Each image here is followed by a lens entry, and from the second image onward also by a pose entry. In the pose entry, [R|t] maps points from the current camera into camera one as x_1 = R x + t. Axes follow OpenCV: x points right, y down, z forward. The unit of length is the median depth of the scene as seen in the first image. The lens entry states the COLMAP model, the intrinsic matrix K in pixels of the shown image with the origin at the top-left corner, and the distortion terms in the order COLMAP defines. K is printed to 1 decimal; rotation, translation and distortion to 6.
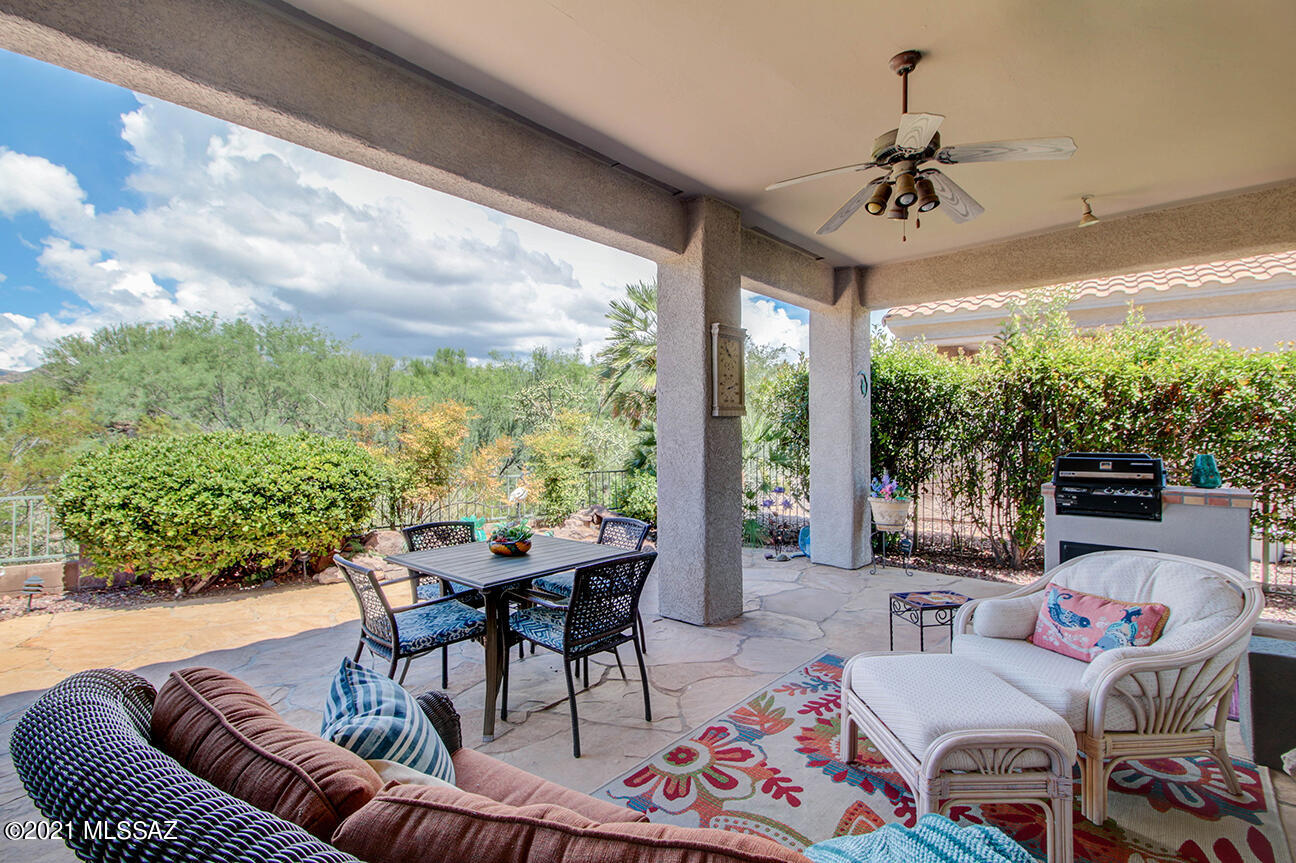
lens RADIAL K [[595.0, 0, 646.7], [0, 595.0, 421.8], [0, 0, 1]] dist [0.002481, 0.000104]
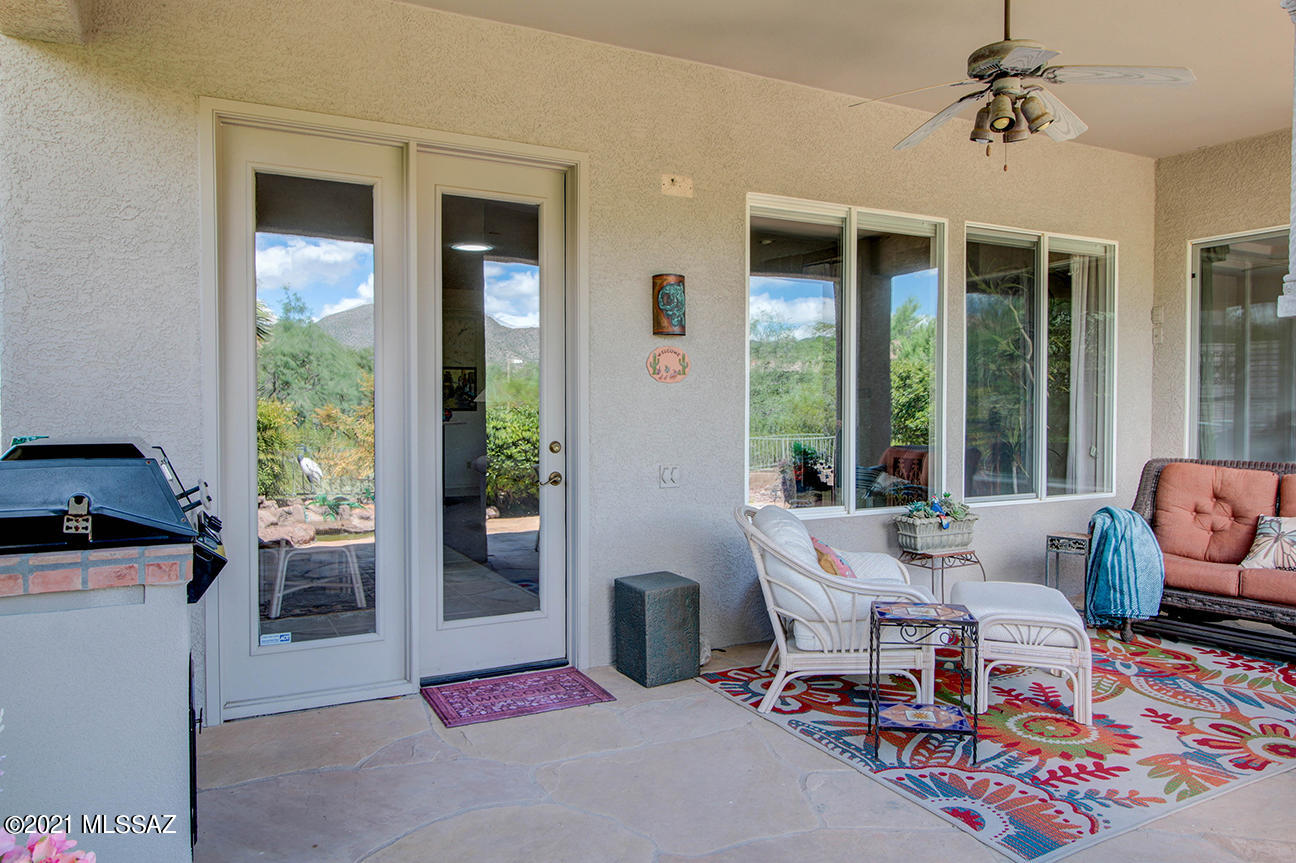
lens RADIAL K [[864.6, 0, 648.0], [0, 864.6, 431.5], [0, 0, 1]] dist [-0.006597, -0.004182]
pose [[-0.938887, -0.019763, 0.343658, 0.456317], [-0.009429, 0.999452, 0.031715, 0.038472], [-0.344097, 0.026537, -0.938559, 2.200985]]
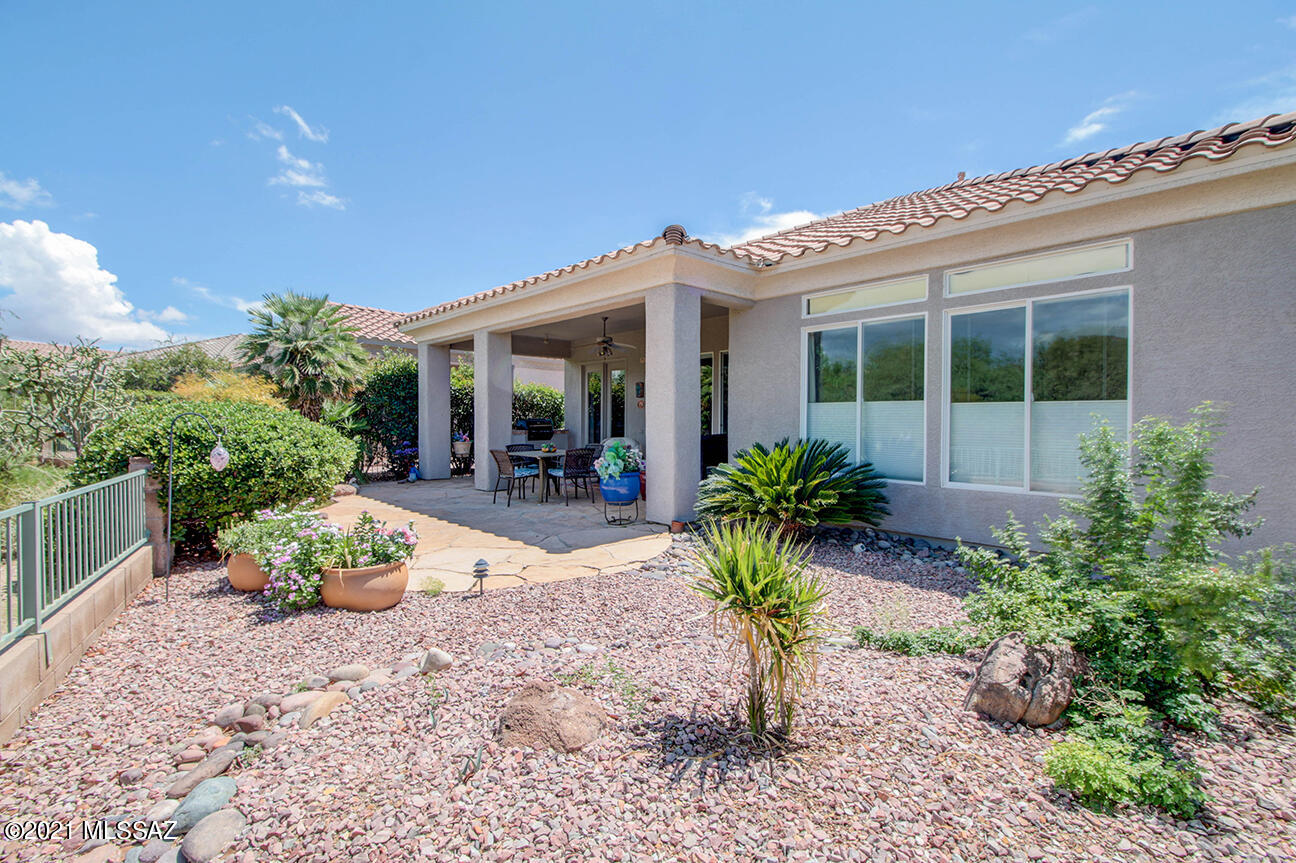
lens RADIAL K [[595.0, 0, 646.7], [0, 595.0, 421.8], [0, 0, 1]] dist [0.002481, 0.000104]
pose [[0.080541, -0.019900, 0.996553, -3.375835], [0.000642, 0.999802, 0.019913, 0.012874], [-0.996751, -0.000964, 0.080538, 0.349879]]
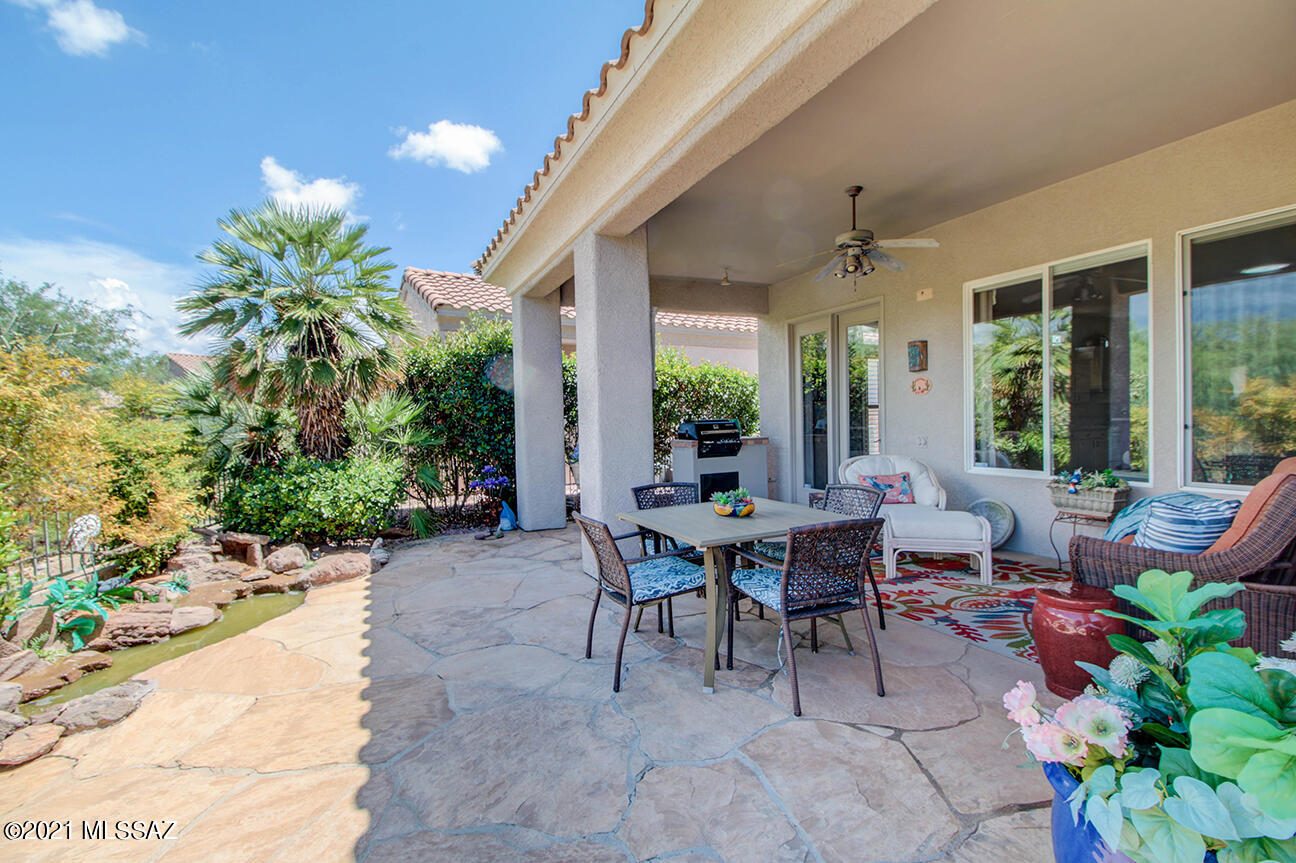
lens RADIAL K [[595.0, 0, 646.7], [0, 595.0, 421.8], [0, 0, 1]] dist [0.002481, 0.000104]
pose [[0.380165, -0.029986, 0.924433, -1.381264], [0.030323, 0.999341, 0.019946, 0.026485], [-0.924422, 0.020449, 0.380824, 0.840048]]
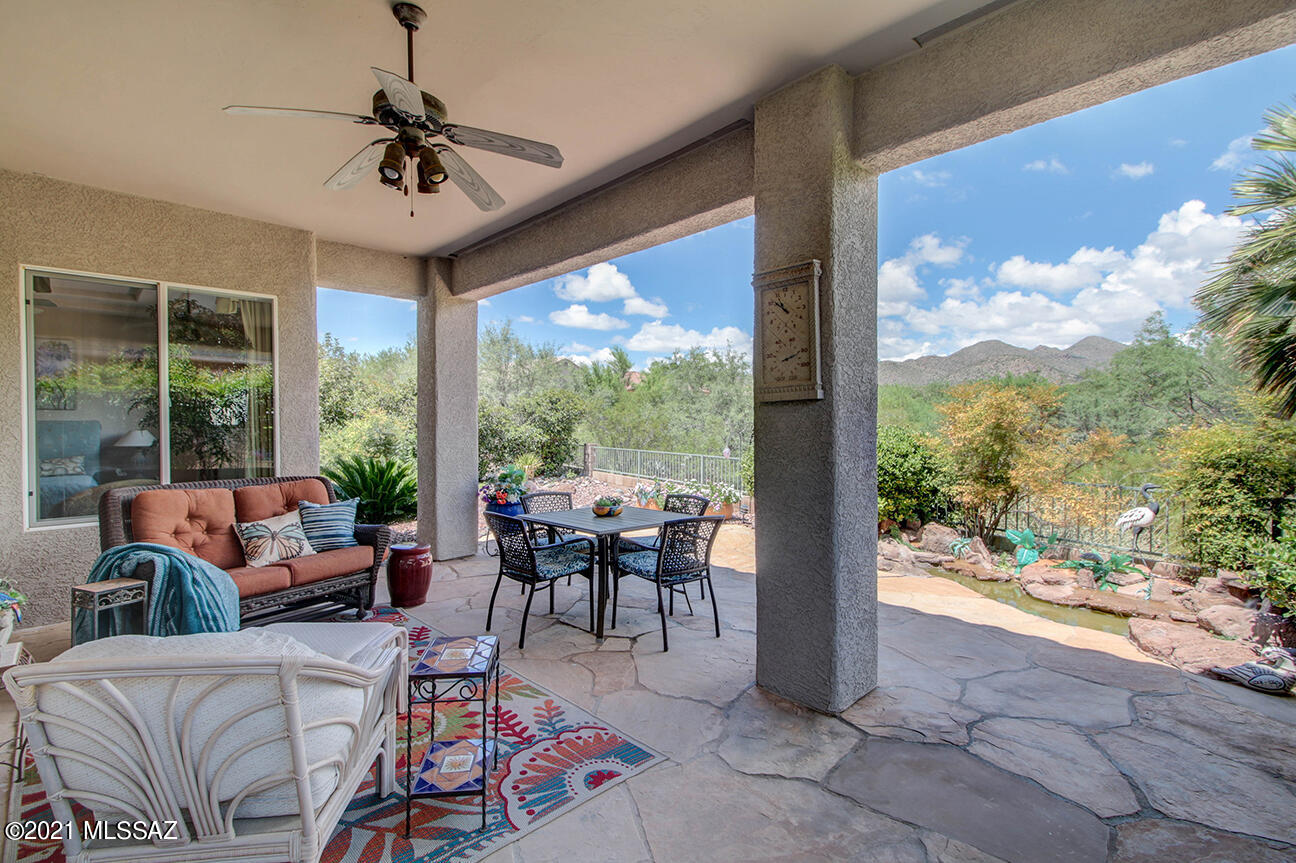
lens RADIAL K [[595.0, 0, 646.7], [0, 595.0, 421.8], [0, 0, 1]] dist [0.002481, 0.000104]
pose [[-0.068059, -0.009664, -0.997634, 1.227742], [0.014184, 0.999843, -0.010653, 0.031079], [0.997580, -0.014876, -0.067911, 1.319160]]
